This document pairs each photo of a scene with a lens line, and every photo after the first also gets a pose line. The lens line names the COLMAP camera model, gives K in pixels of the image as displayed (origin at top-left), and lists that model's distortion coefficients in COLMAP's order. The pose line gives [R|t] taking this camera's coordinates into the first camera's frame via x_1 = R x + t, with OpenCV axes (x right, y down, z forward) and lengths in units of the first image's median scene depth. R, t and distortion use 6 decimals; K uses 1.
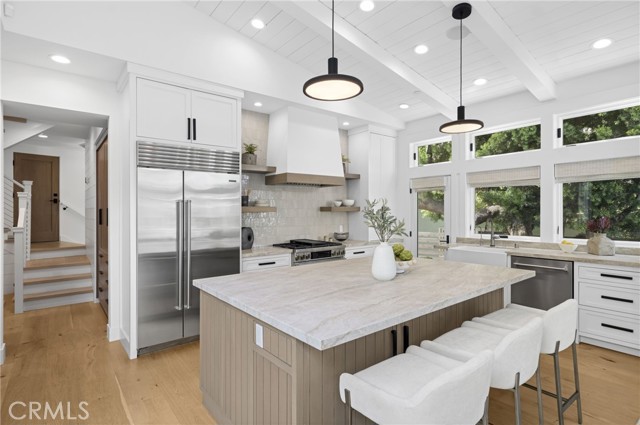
lens RADIAL K [[333.1, 0, 319.5], [0, 333.1, 211.7], [0, 0, 1]] dist [0.004526, 0.000324]
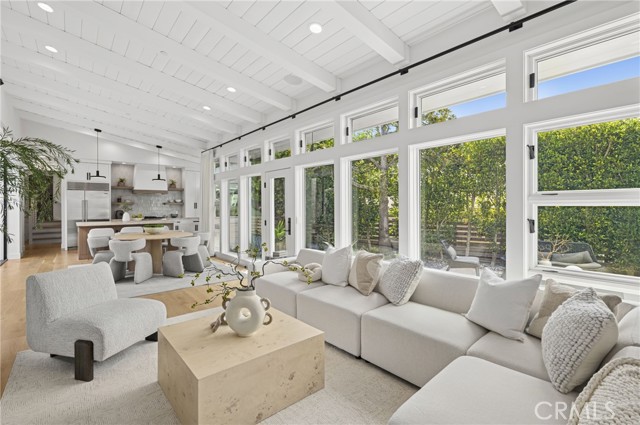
lens RADIAL K [[293.0, 0, 320.1], [0, 293.0, 210.9], [0, 0, 1]] dist [0.004370, -0.000673]
pose [[0.998442, 0.013405, 0.054157, 1.094337], [-0.013358, 0.999910, -0.001227, 0.032336], [-0.054169, 0.000502, 0.998532, -1.257826]]
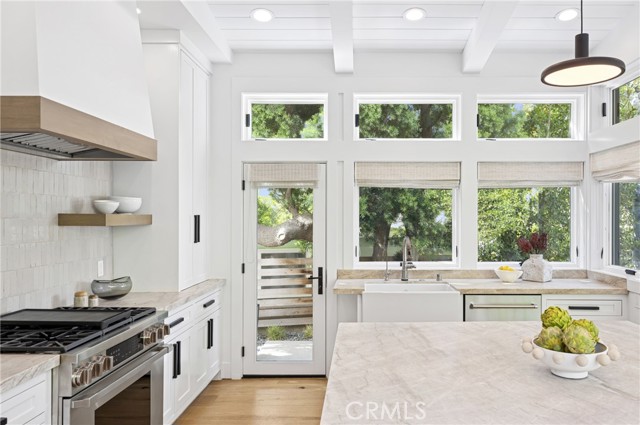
lens RADIAL K [[505.5, 0, 307.3], [0, 505.5, 212.9], [0, 0, 1]] dist [0.020767, 0.008124]
pose [[0.593469, 0.018864, 0.804635, -0.324014], [-0.003123, 0.999772, -0.021135, -0.004436], [-0.804851, 0.010030, 0.593393, 0.504599]]
